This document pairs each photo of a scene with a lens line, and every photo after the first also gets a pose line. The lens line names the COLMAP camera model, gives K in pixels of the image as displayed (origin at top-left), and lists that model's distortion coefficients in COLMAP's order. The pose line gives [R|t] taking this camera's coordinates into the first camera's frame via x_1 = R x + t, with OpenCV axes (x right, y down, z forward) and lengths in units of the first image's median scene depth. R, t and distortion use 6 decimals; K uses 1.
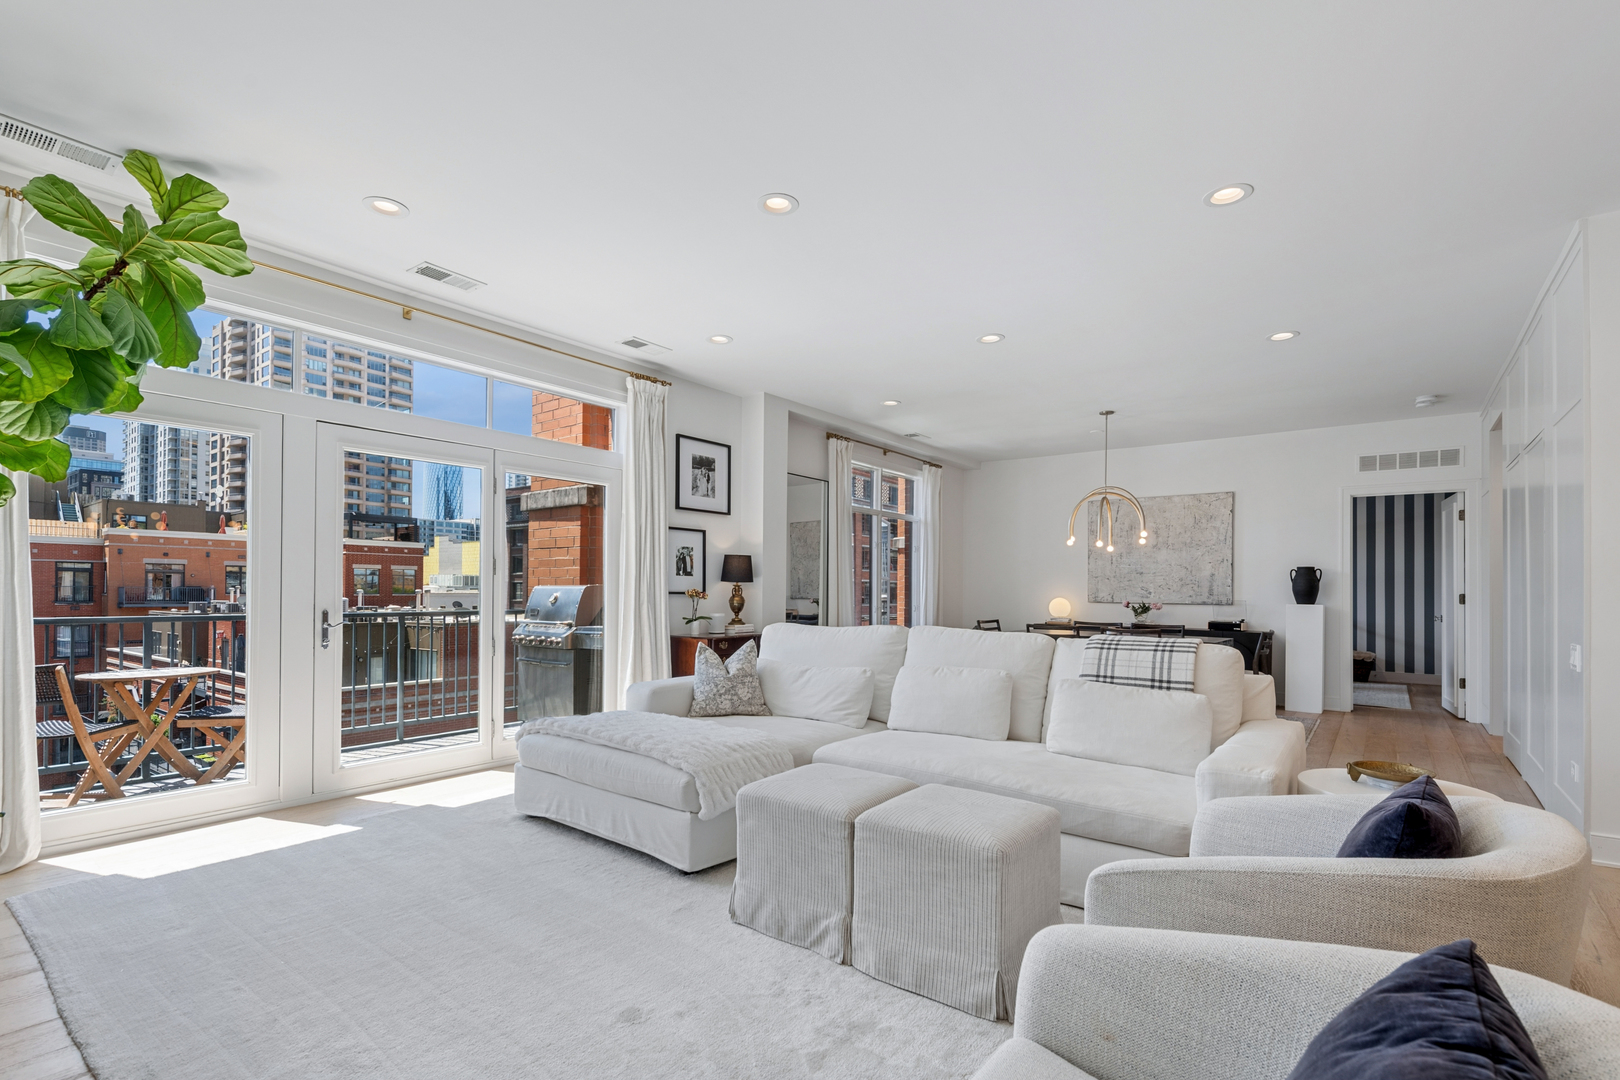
lens RADIAL K [[729.3, 0, 825.0], [0, 729.3, 589.0], [0, 0, 1]] dist [-0.000668, -0.002361]
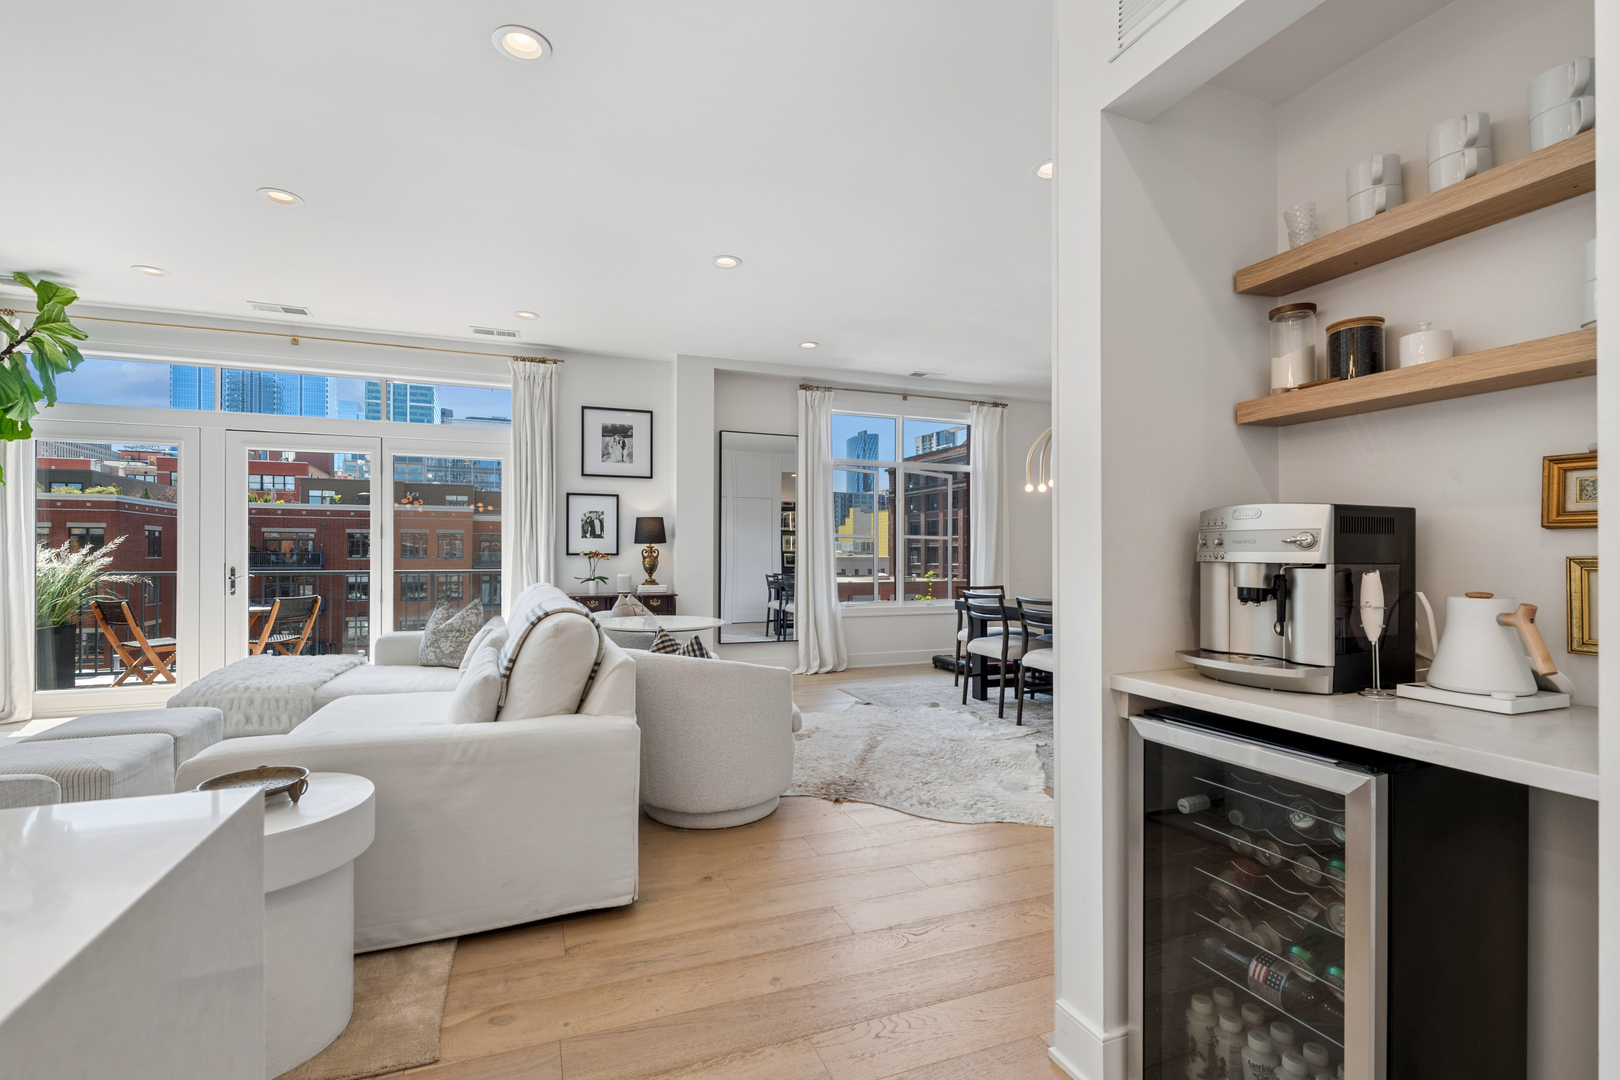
lens RADIAL K [[729.3, 0, 822.5], [0, 729.3, 551.4], [0, 0, 1]] dist [-0.000668, -0.002361]
pose [[0.861620, -0.006509, -0.507513, 0.618581], [0.005172, 0.999978, -0.004043, 0.006859], [0.507528, 0.000859, 0.861635, 0.244666]]
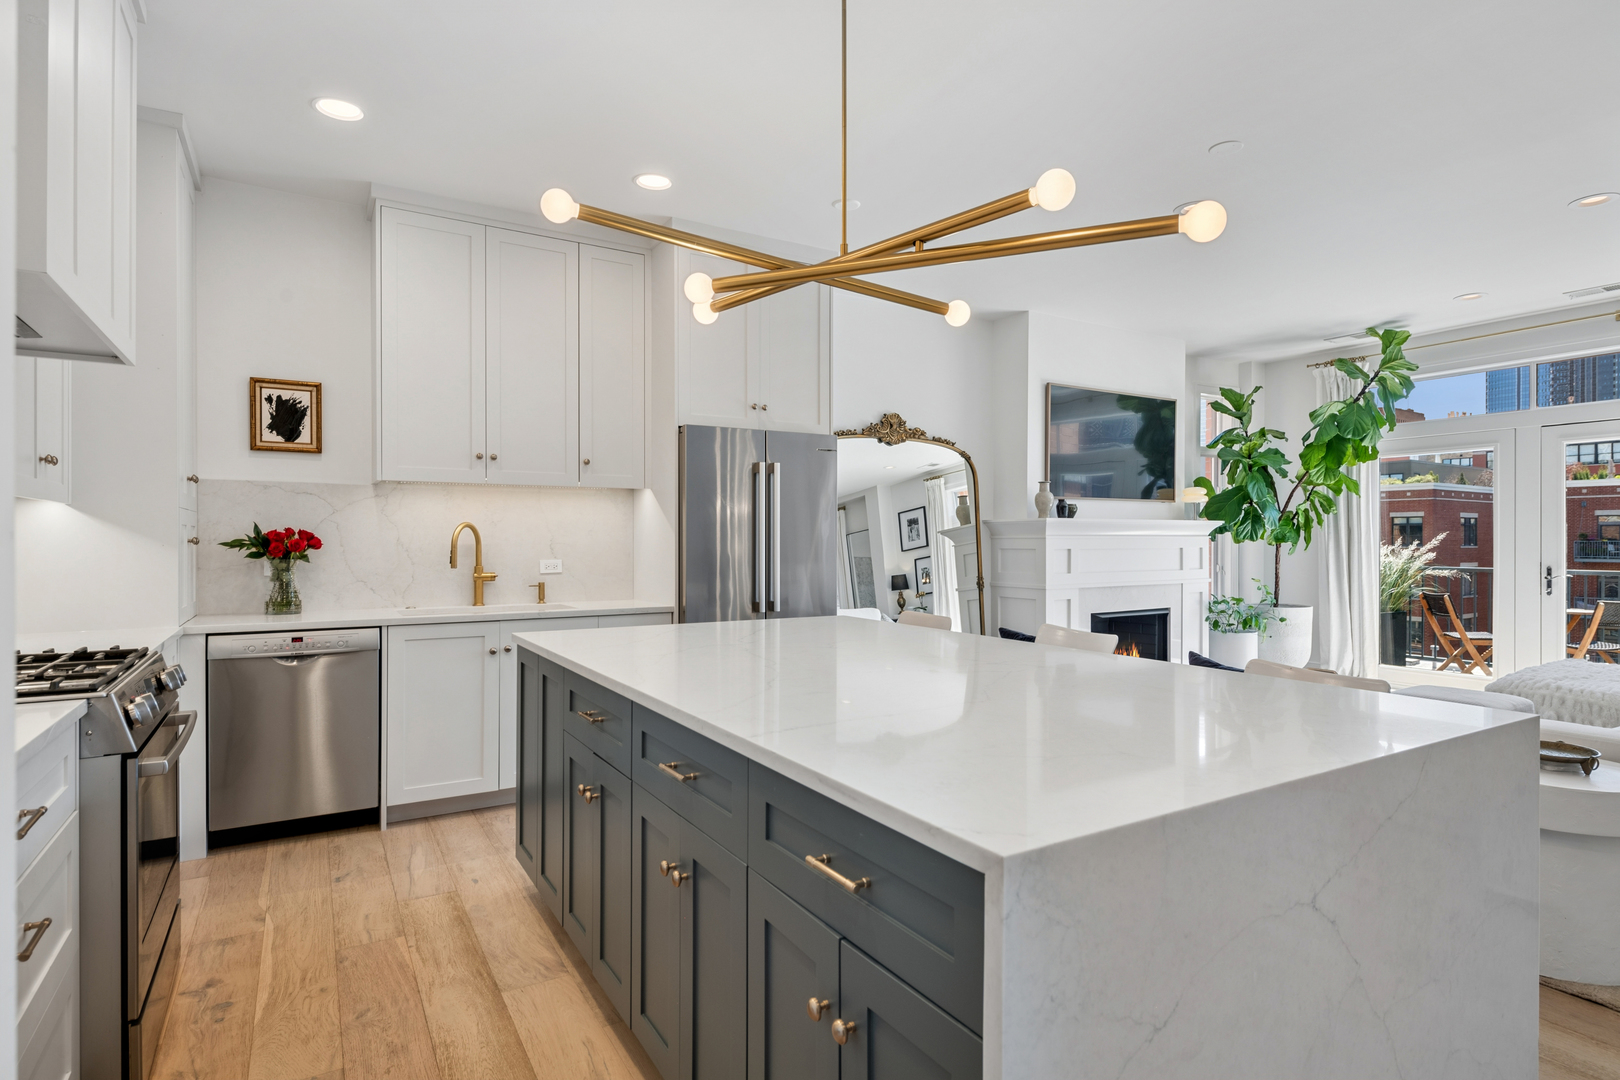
lens RADIAL K [[835.2, 0, 802.8], [0, 835.2, 546.0], [0, 0, 1]] dist [0.002344, -0.002449]
pose [[-0.368928, 0.000153, -0.929458, 0.795255], [0.000702, 1.000000, -0.000114, -0.005897], [0.929458, -0.000694, -0.368928, 0.187694]]
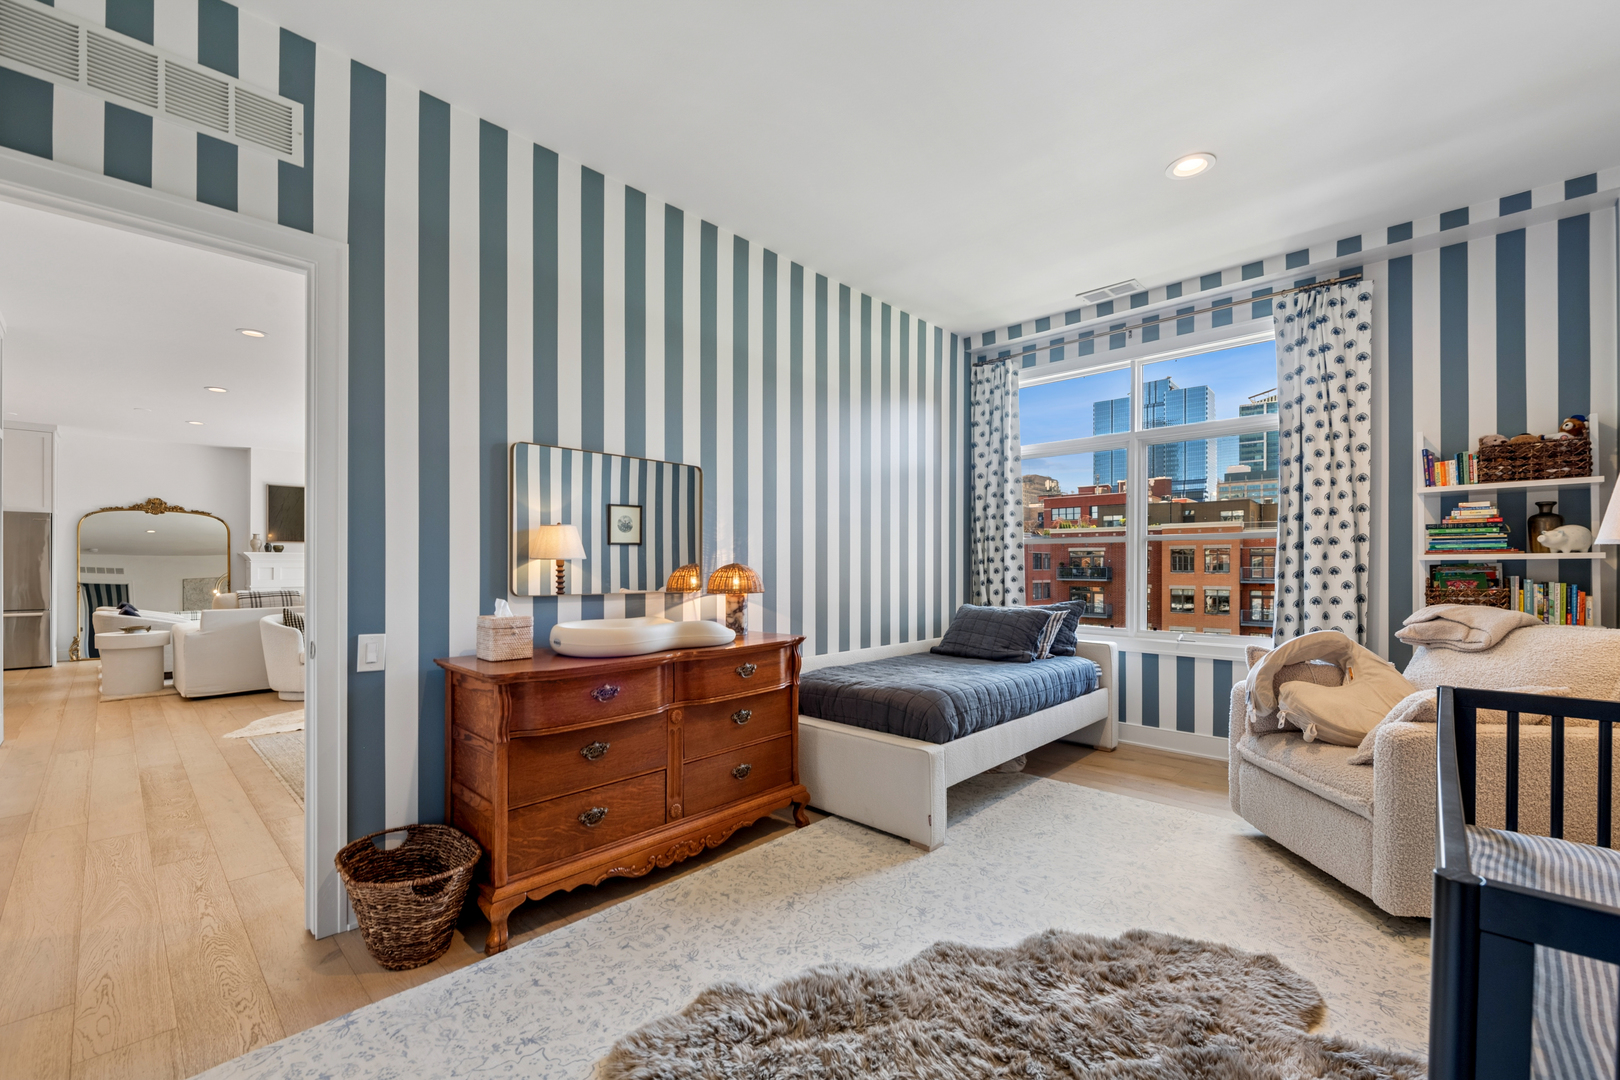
lens RADIAL K [[668.2, 0, 796.7], [0, 668.2, 568.1], [0, 0, 1]] dist [0.008977, -0.000481]
pose [[-0.121506, -0.004522, -0.992580, 1.182783], [0.001005, 0.999989, -0.004679, 0.007303], [0.992590, -0.001566, -0.121501, 1.496316]]
